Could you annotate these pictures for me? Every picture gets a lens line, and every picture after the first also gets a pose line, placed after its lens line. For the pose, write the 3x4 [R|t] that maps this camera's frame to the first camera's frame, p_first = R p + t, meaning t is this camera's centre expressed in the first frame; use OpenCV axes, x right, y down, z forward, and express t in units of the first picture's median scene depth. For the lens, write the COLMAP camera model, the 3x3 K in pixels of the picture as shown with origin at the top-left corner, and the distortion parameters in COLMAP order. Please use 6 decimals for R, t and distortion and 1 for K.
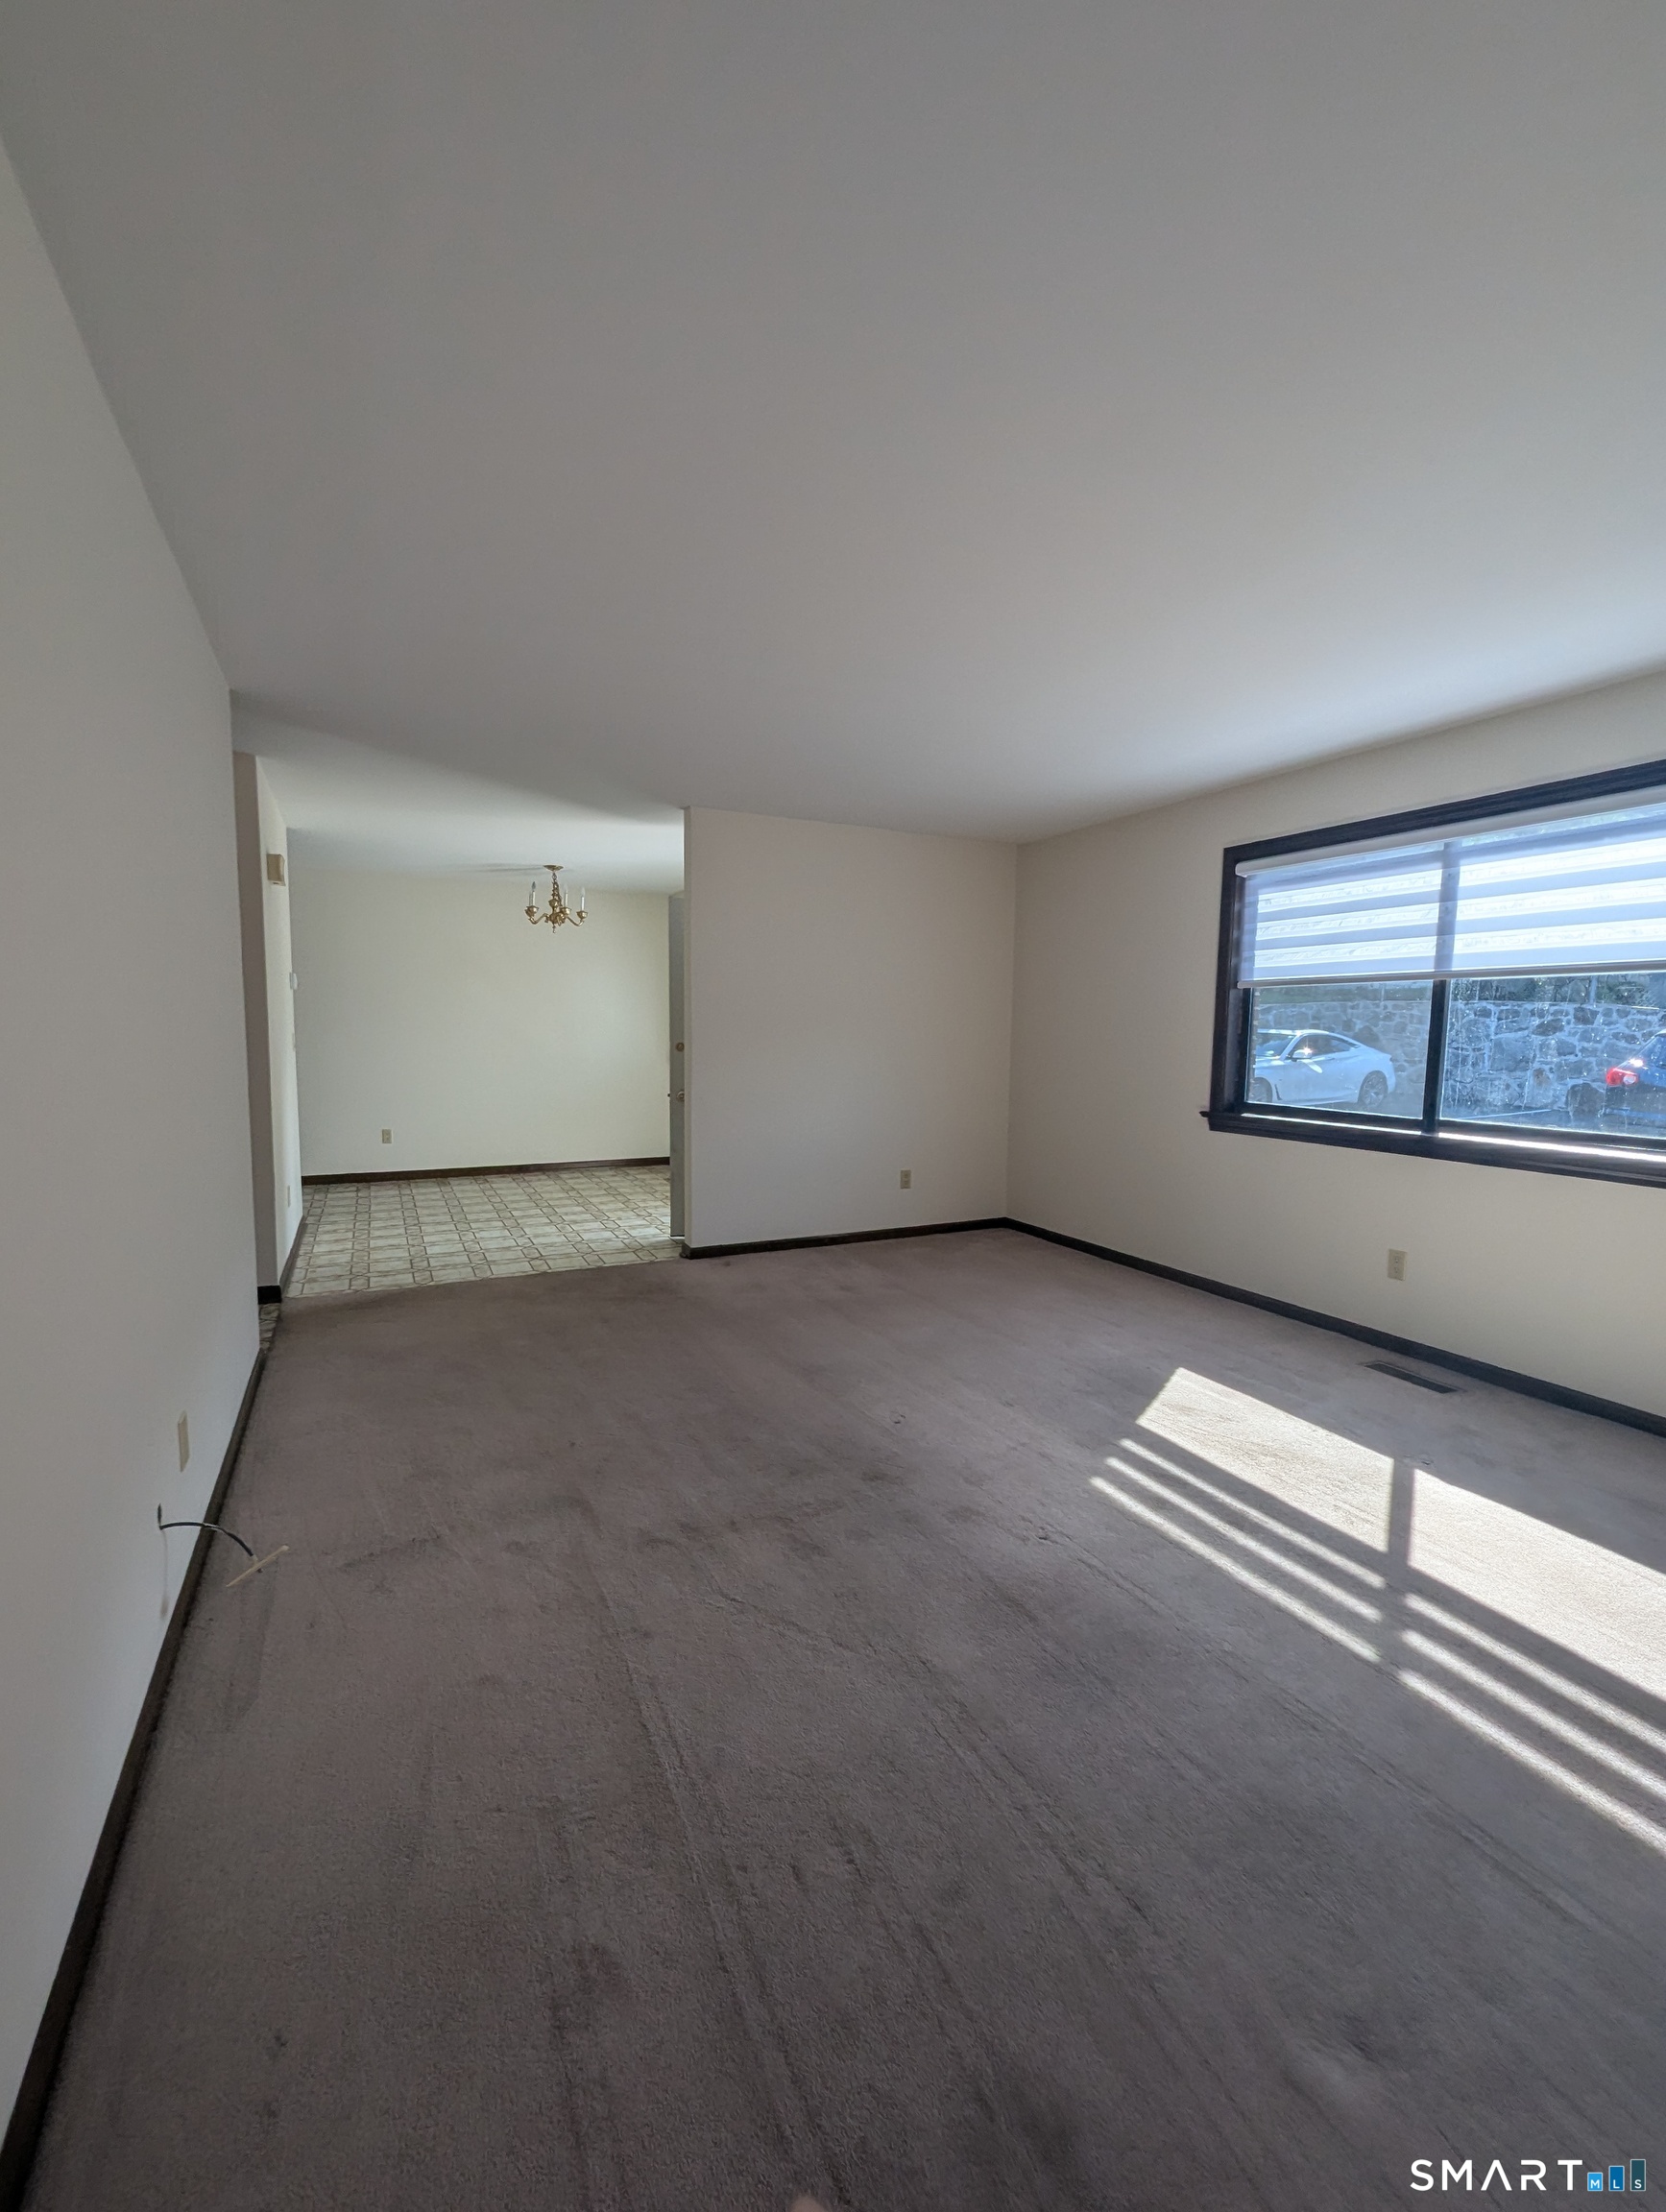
lens RADIAL K [[911.0, 0, 822.4], [0, 911.0, 1113.0], [0, 0, 1]] dist [-0.000686, -0.000645]
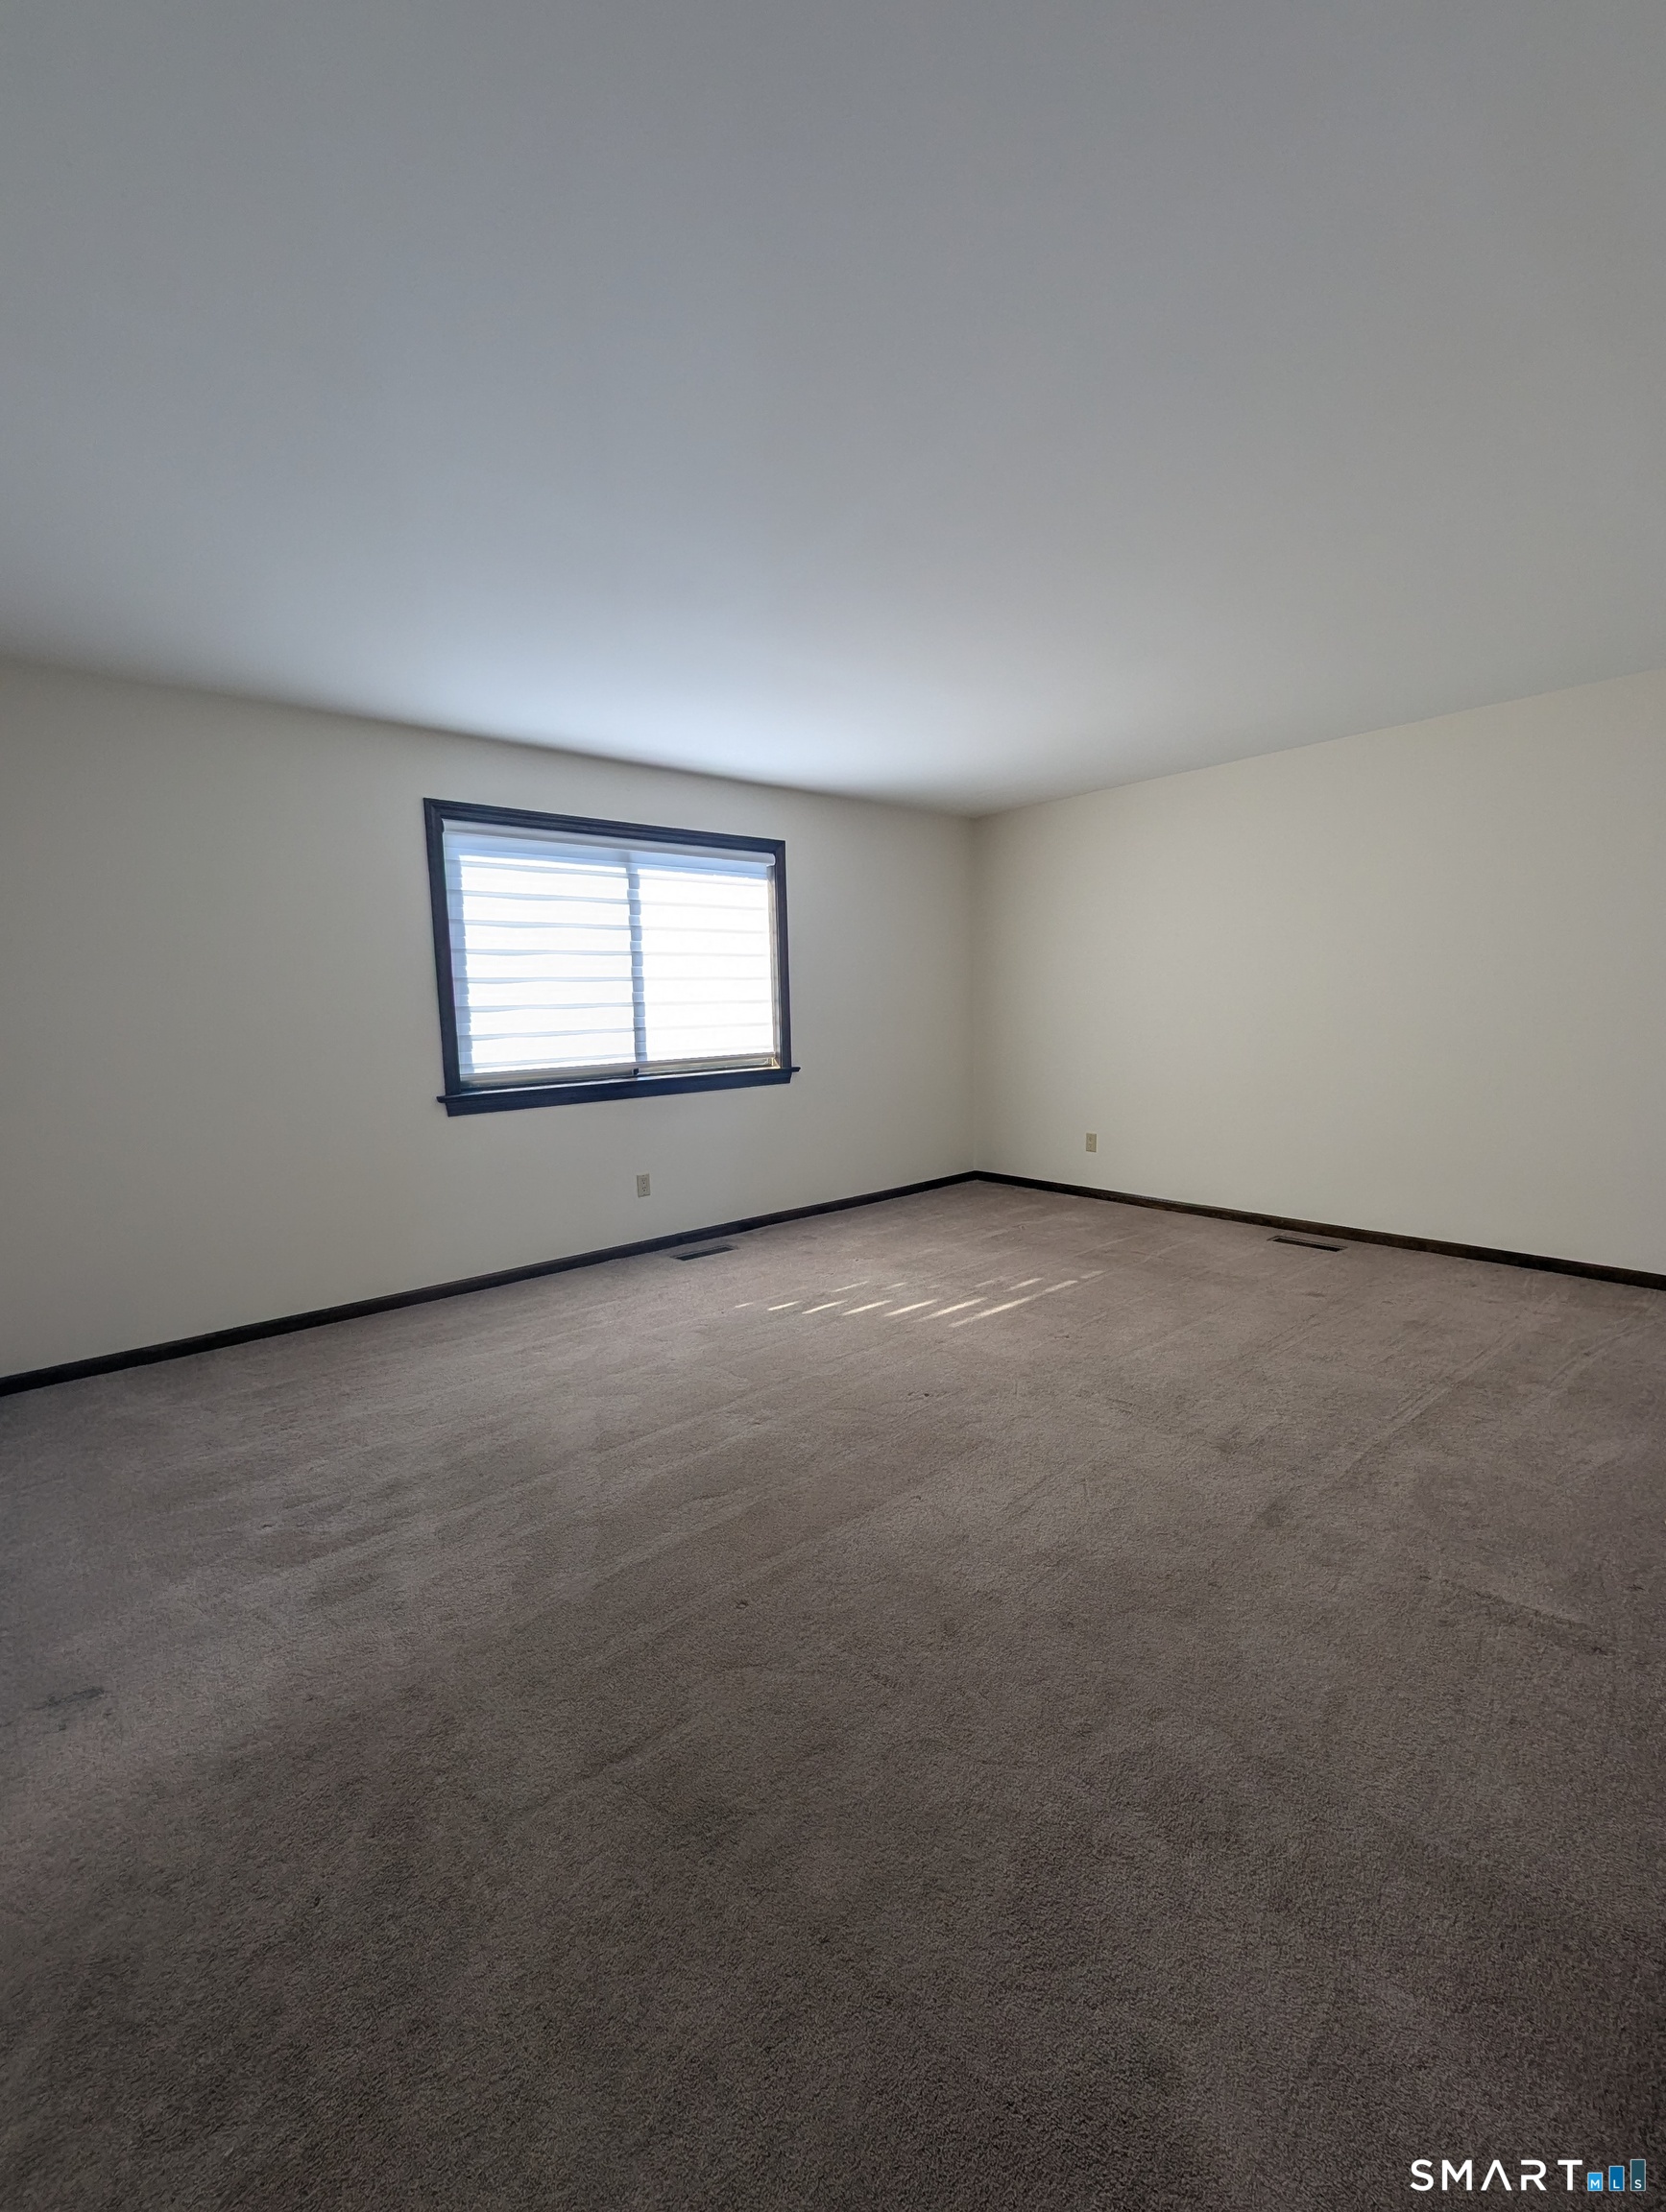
lens RADIAL K [[911.0, 0, 822.4], [0, 911.0, 1113.0], [0, 0, 1]] dist [-0.000686, -0.000645]
pose [[-0.238775, -0.124168, 0.963104, -0.534931], [0.113020, 0.981498, 0.154560, -0.083285], [-0.964475, 0.145755, -0.220324, 0.857936]]
